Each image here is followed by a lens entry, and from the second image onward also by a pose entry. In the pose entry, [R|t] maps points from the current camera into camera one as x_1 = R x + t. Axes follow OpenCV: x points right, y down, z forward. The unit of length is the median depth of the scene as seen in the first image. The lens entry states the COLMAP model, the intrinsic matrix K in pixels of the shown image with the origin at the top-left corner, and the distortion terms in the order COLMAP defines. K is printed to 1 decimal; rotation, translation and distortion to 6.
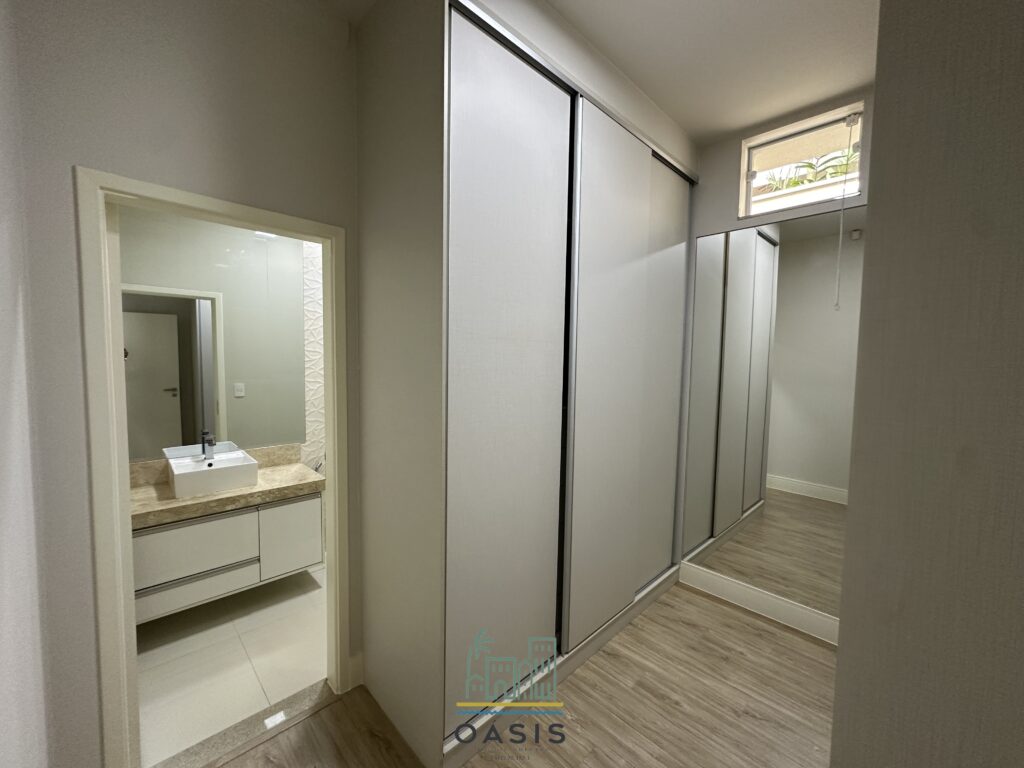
lens RADIAL K [[411.0, 0, 512.4], [0, 411.0, 381.6], [0, 0, 1]] dist [-0.001984, -0.000166]
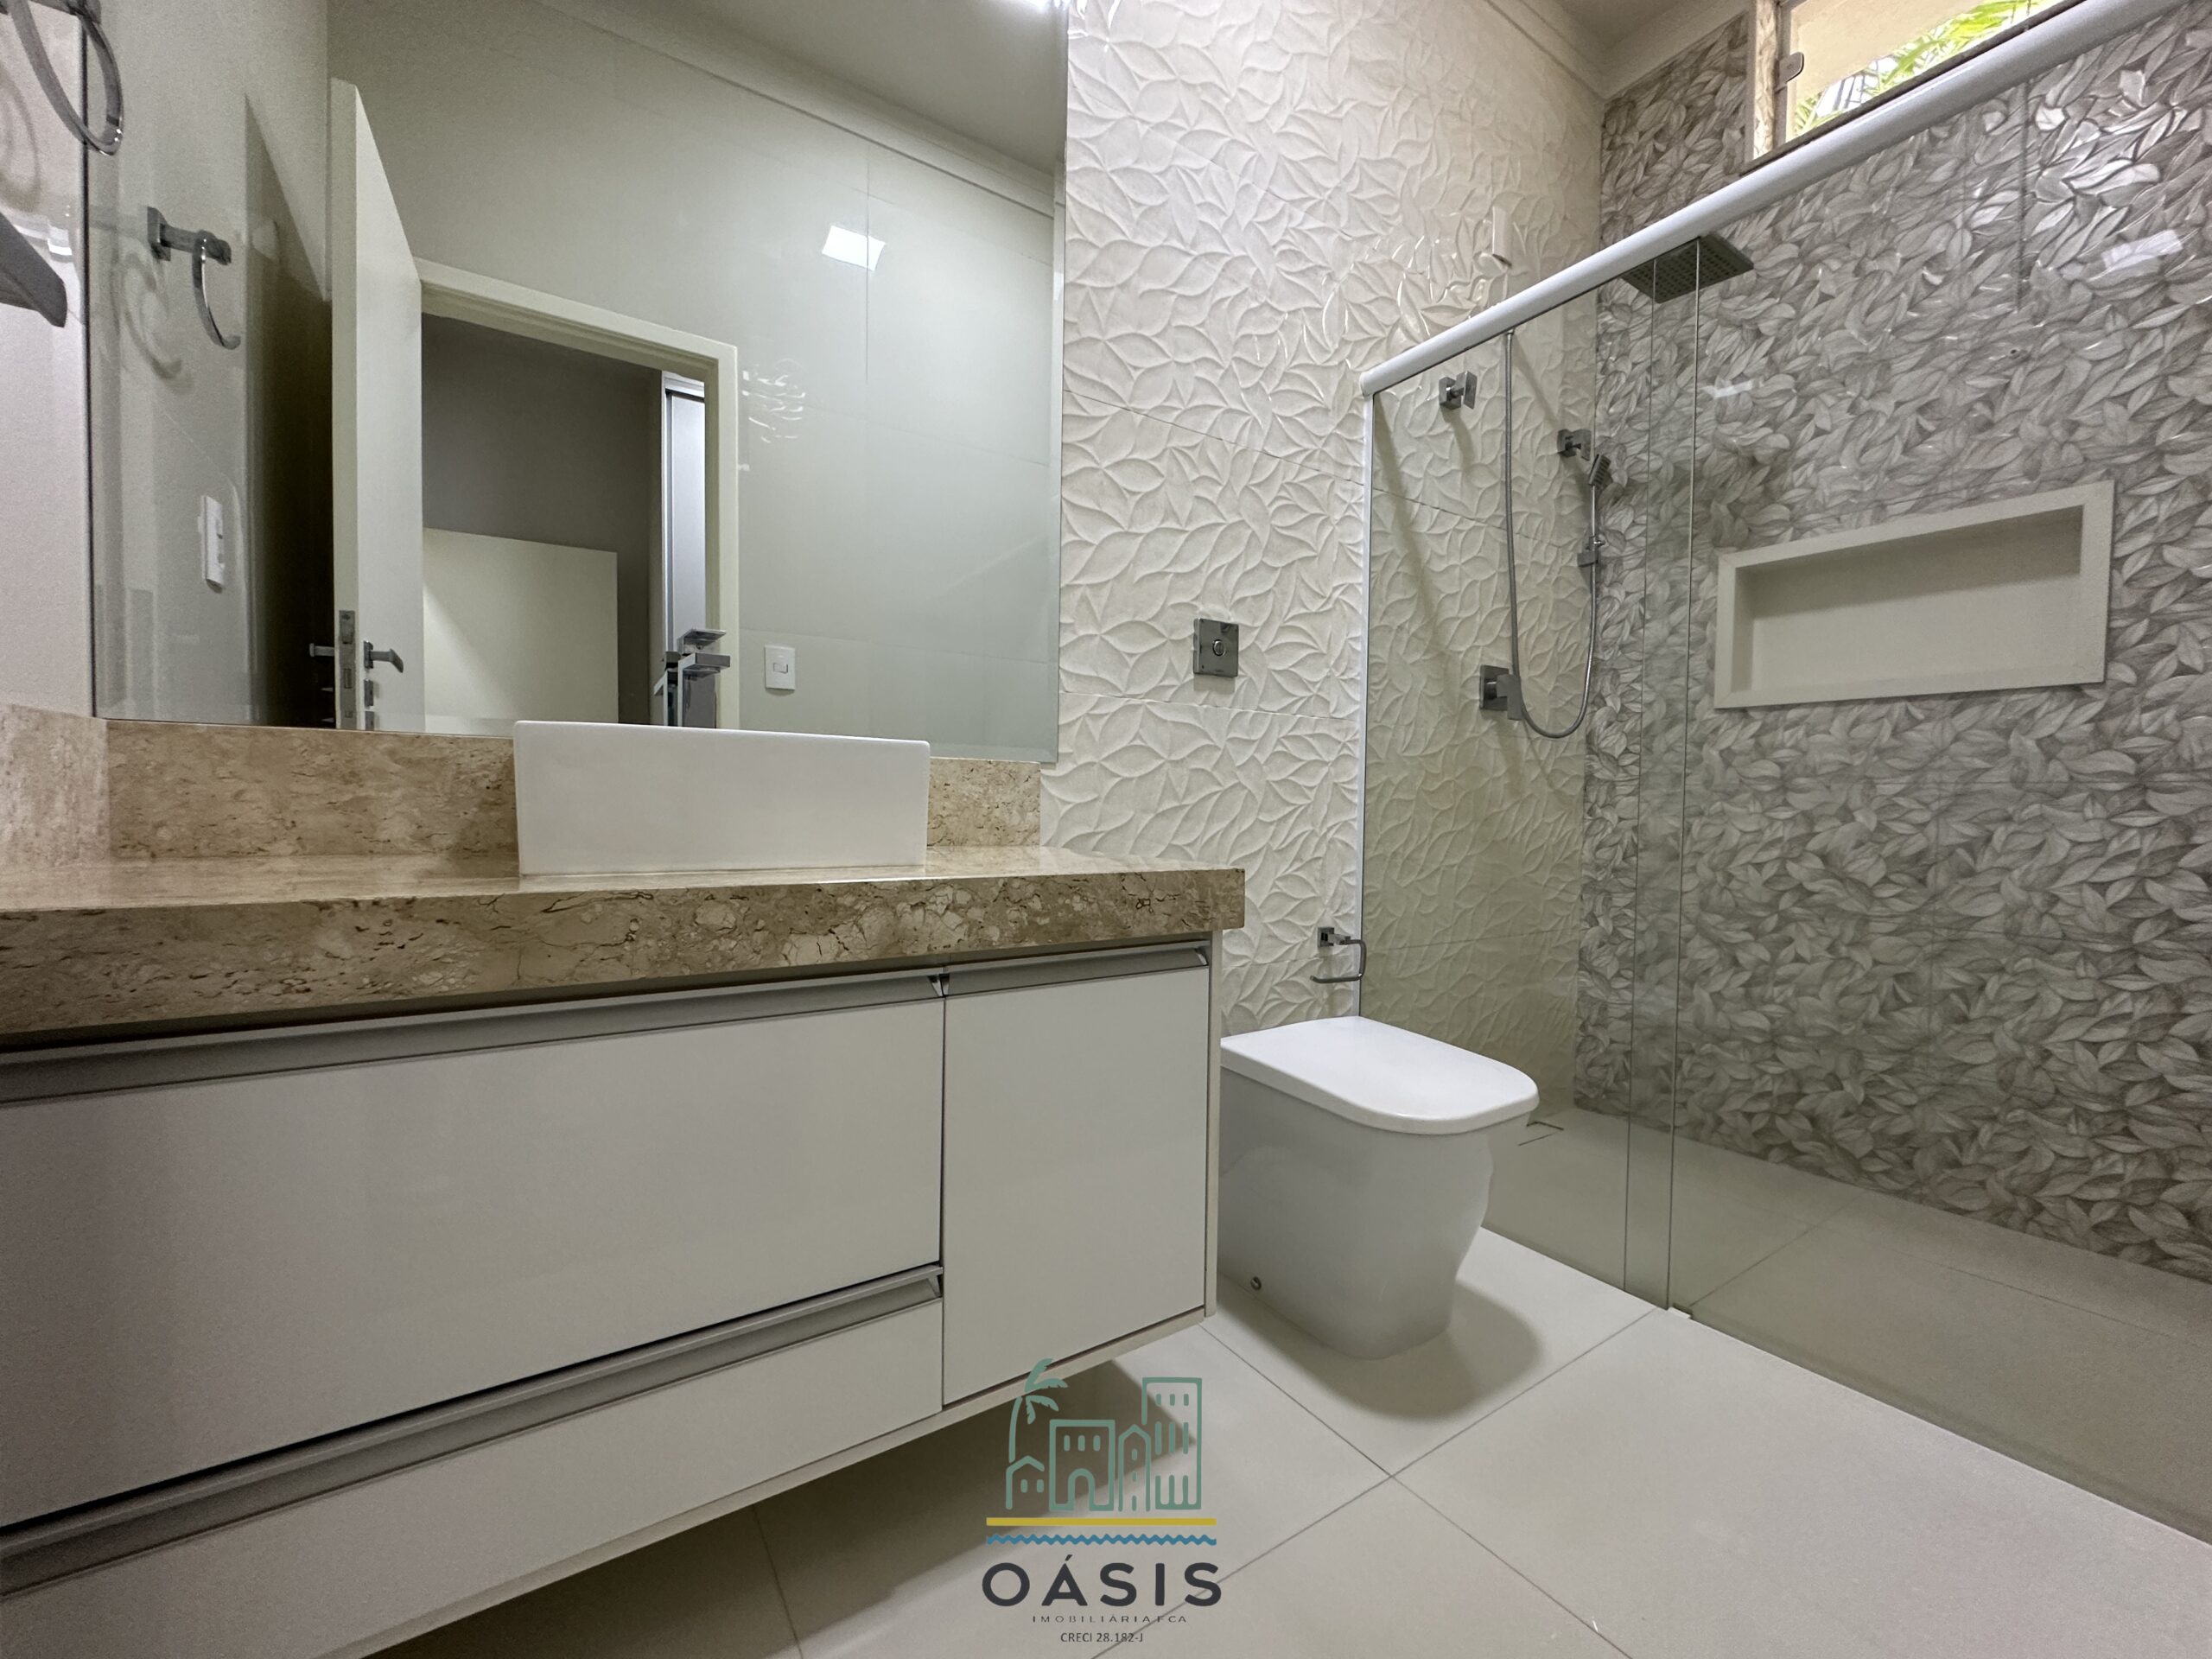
lens RADIAL K [[887.7, 0, 1104.7], [0, 887.7, 830.9], [0, 0, 1]] dist [-0.001984, -0.000166]
pose [[0.981470, 0.003102, -0.191591, -0.475849], [-0.009182, 0.999482, -0.030853, 0.253471], [0.191396, 0.032041, 0.980990, 0.635368]]
